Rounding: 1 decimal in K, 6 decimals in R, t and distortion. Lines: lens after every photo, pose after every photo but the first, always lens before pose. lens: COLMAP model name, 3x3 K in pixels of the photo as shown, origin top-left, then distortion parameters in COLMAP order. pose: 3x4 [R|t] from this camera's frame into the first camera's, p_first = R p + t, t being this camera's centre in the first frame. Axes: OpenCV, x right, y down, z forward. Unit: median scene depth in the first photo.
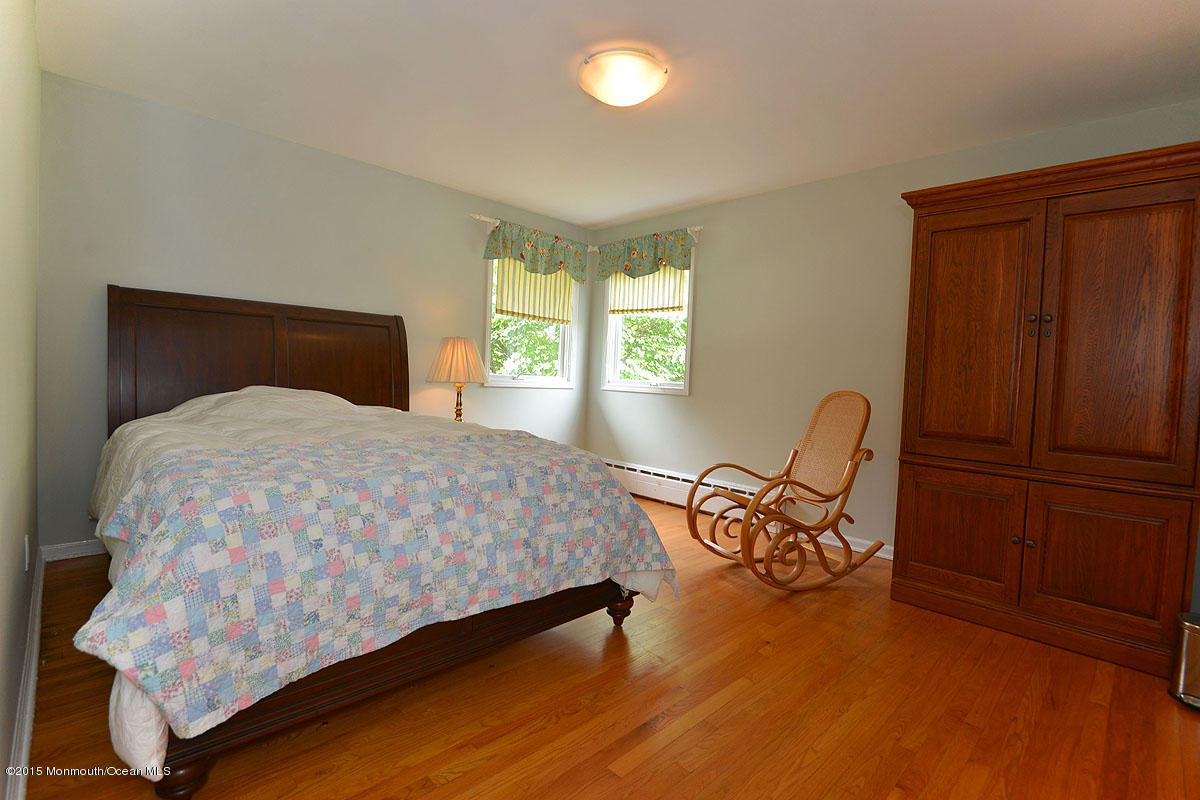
lens RADIAL K [[551.8, 0, 600.0], [0, 551.8, 400.0], [0, 0, 1]] dist [0.000247, -0.000022]
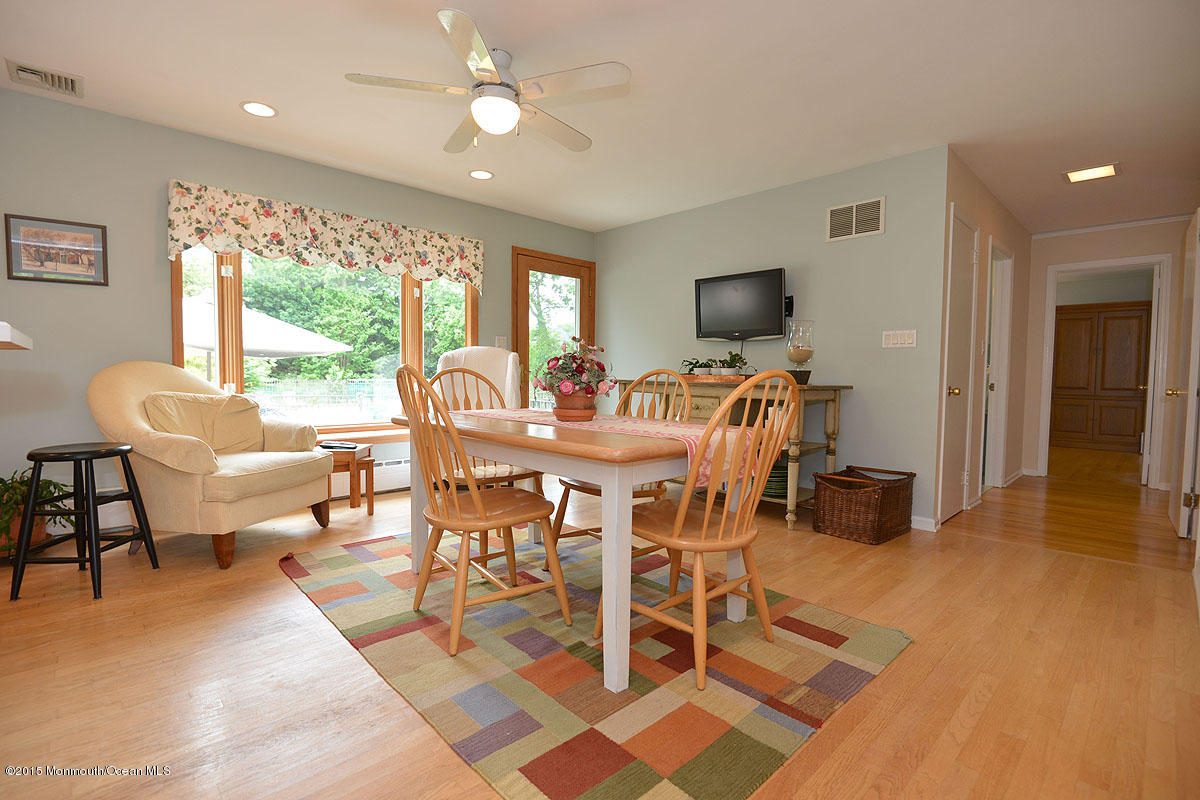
lens RADIAL K [[551.8, 0, 600.0], [0, 551.8, 400.0], [0, 0, 1]] dist [0.000247, -0.000022]
pose [[0.998268, -0.035746, -0.046721, -1.974773], [0.036313, 0.999276, 0.011334, -0.001164], [0.046282, -0.013011, 0.998844, -2.376797]]
